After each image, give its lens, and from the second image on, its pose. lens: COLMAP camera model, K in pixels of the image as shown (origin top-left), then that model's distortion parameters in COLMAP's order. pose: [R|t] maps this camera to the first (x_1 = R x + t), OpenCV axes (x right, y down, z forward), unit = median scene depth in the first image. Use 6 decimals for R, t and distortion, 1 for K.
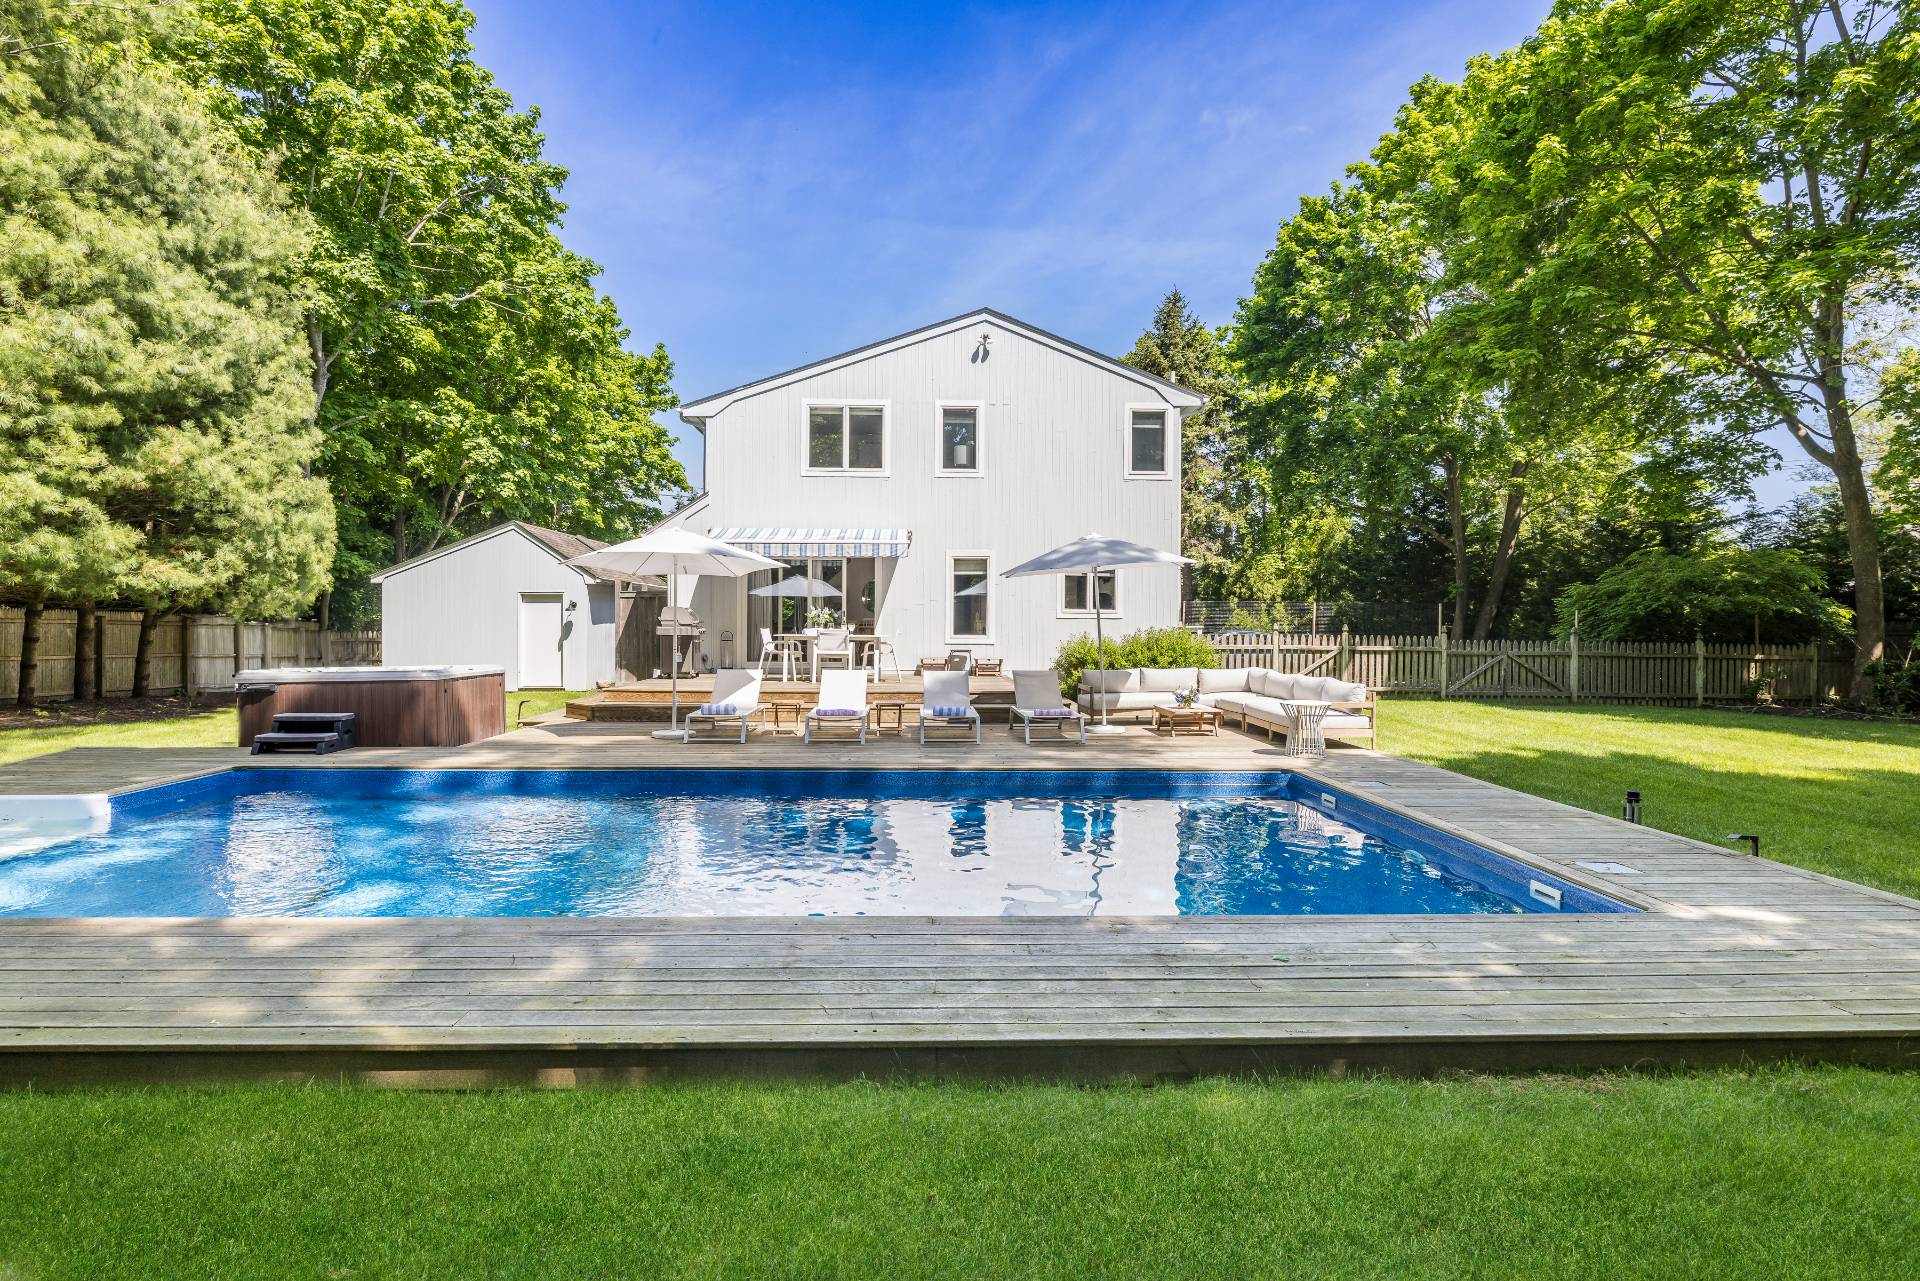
lens RADIAL K [[1026.9, 0, 960.0], [0, 1026.9, 640.5], [0, 0, 1]] dist [-0.004919, -0.001622]
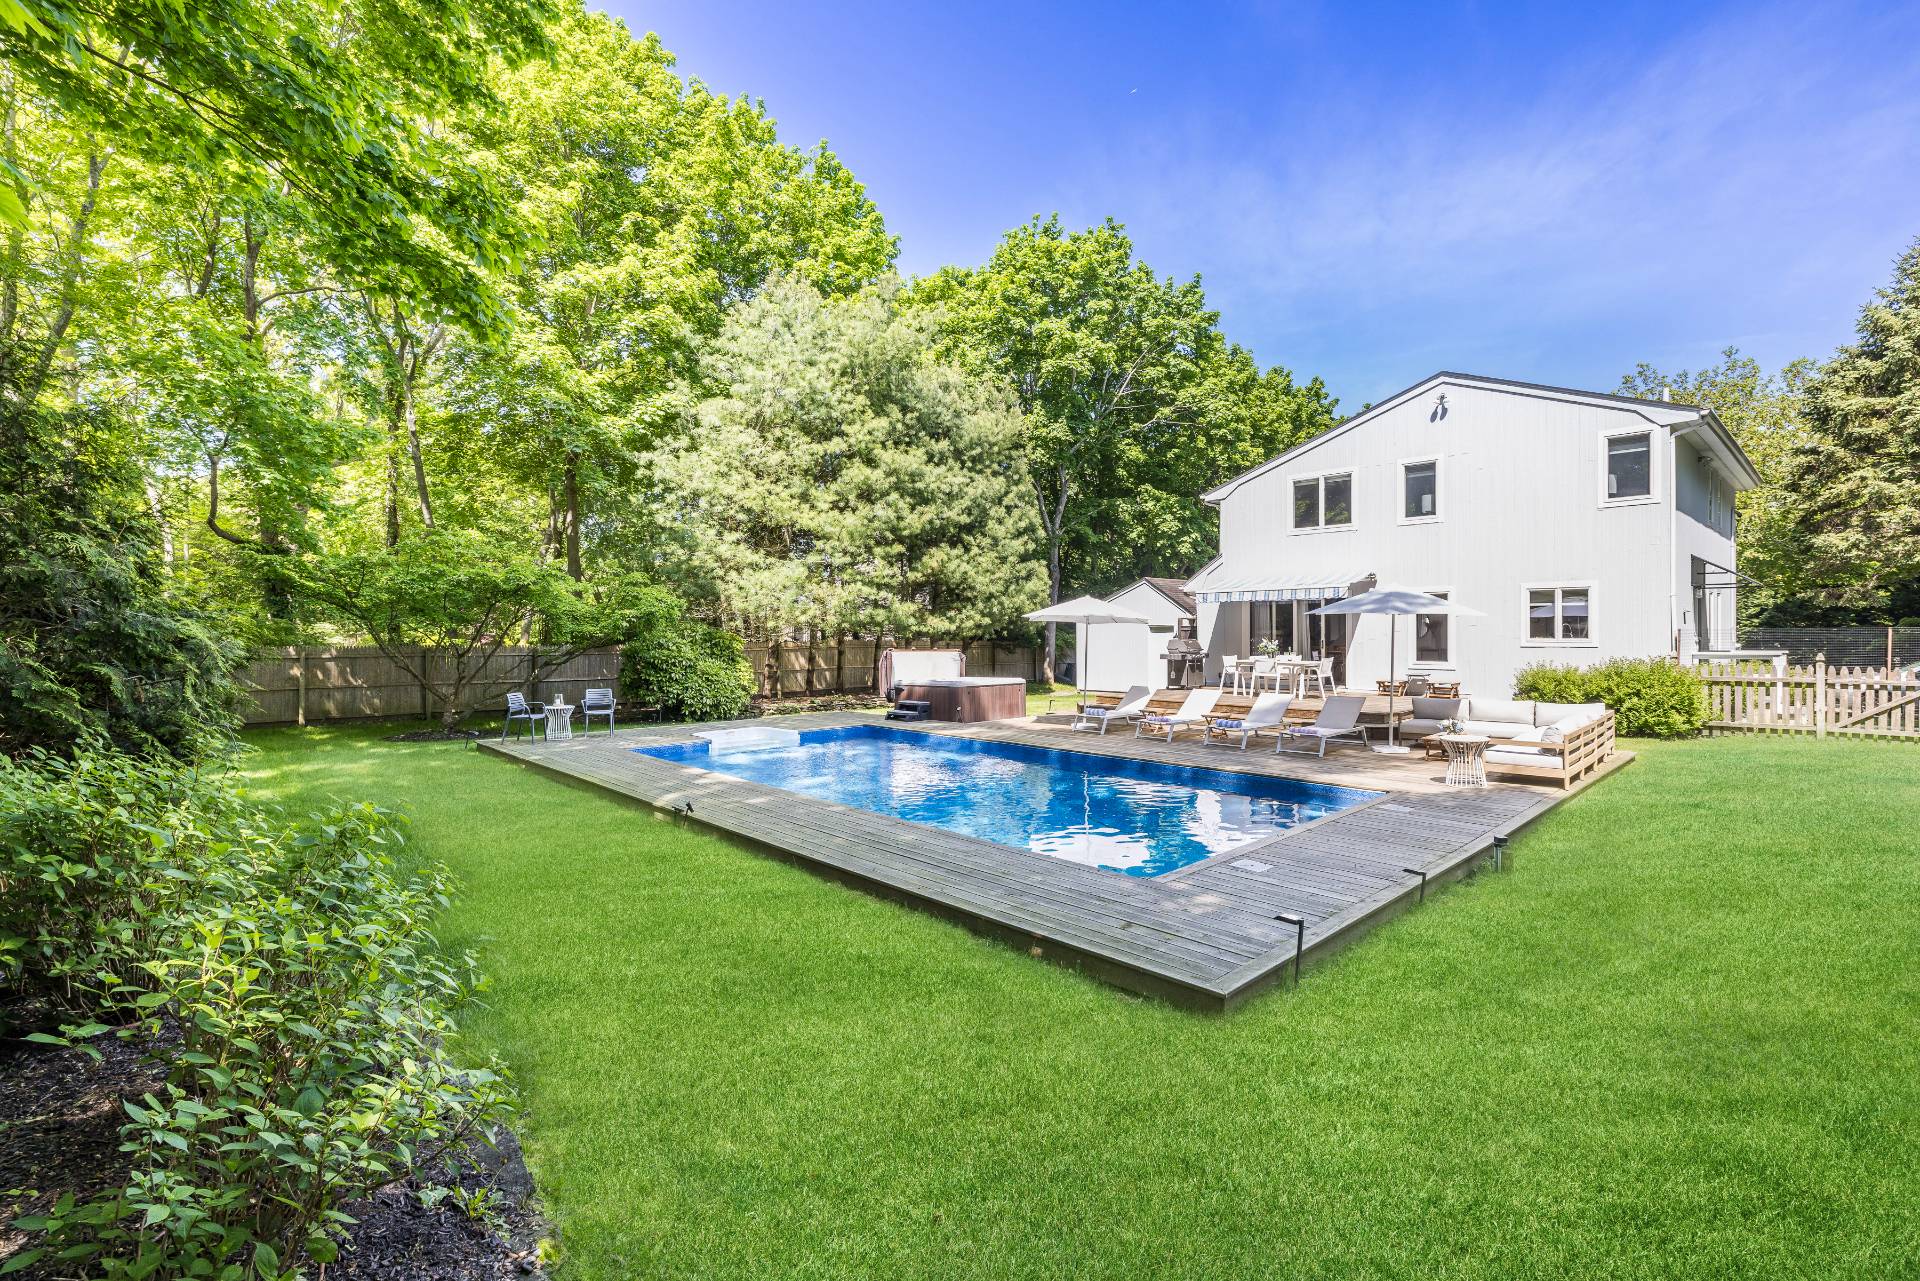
lens RADIAL K [[867.6, 0, 955.6], [0, 867.6, 628.7], [0, 0, 1]] dist [-0.000239, -0.000060]
pose [[0.654654, -0.012534, -0.755824, 0.374899], [-0.002766, 0.999816, -0.018976, -0.020523], [0.755923, 0.014513, 0.654499, -0.025404]]
